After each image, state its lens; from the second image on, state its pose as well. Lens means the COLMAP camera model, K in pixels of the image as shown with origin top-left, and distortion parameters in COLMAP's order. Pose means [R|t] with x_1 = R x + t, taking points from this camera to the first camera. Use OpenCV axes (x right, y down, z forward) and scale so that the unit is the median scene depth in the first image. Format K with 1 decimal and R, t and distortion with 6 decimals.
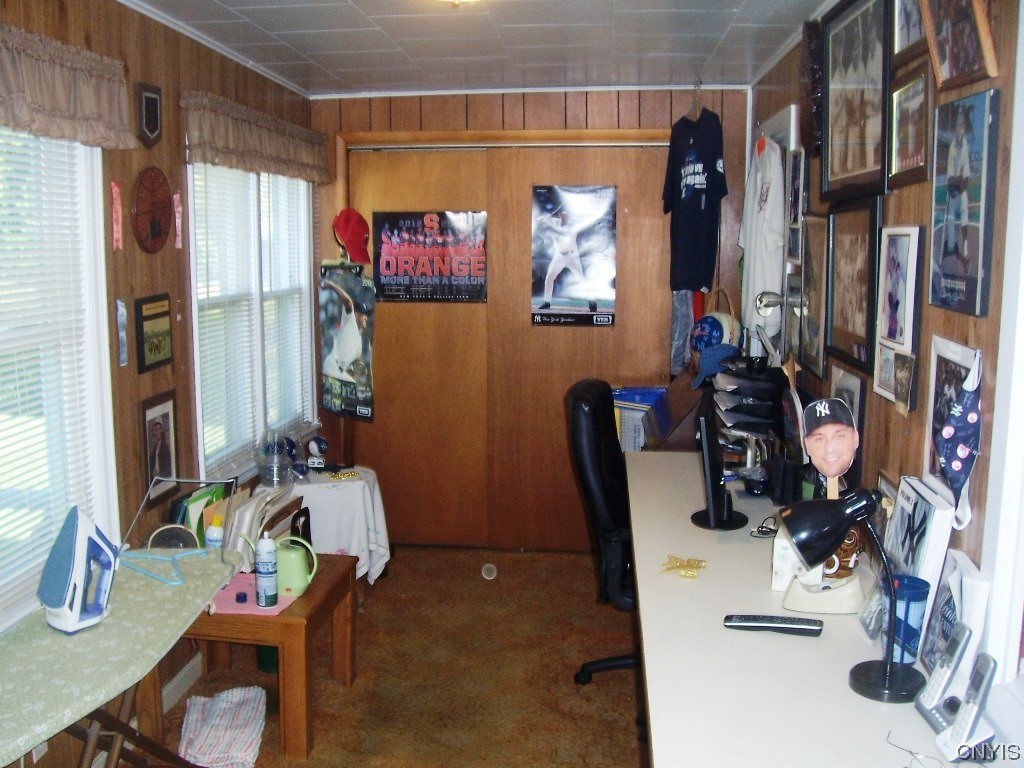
lens RADIAL K [[1028.7, 0, 512.0], [0, 1028.7, 384.0], [0, 0, 1]] dist [-0.177911, 0.206340]
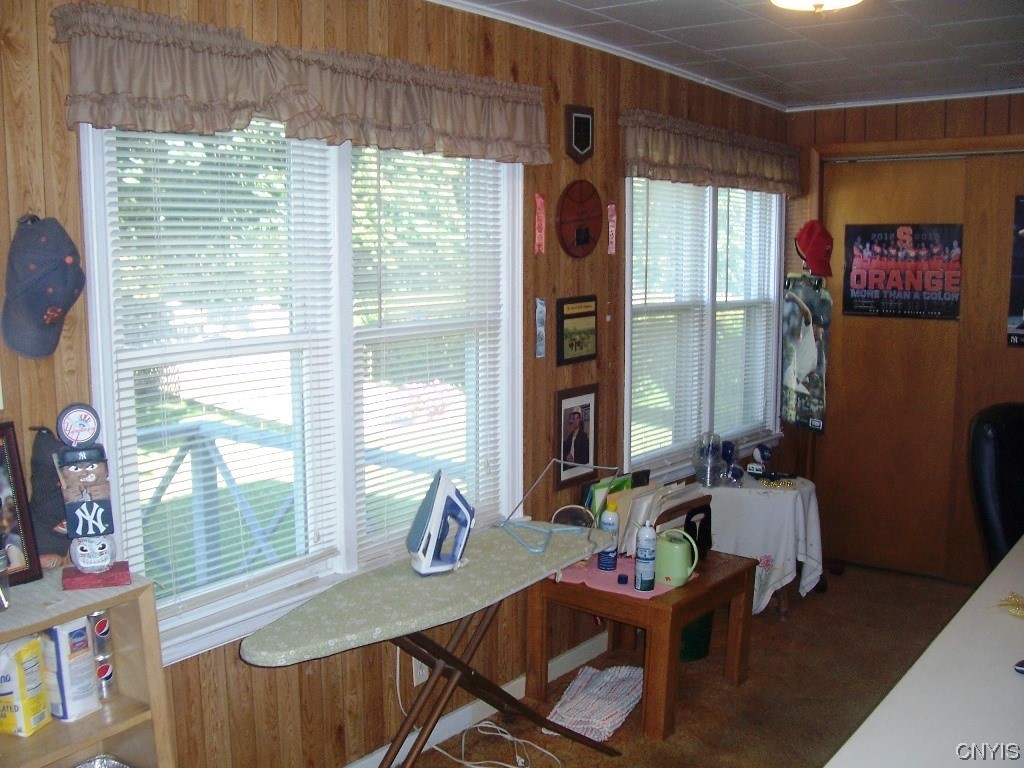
lens RADIAL K [[1019.5, 0, 512.0], [0, 1019.5, 384.0], [0, 0, 1]] dist [-0.170328, 0.248858]
pose [[0.864717, 0.064056, -0.498158, 0.131380], [-0.071020, 0.997462, 0.004981, 0.006566], [0.497213, 0.031072, 0.867072, 0.003339]]
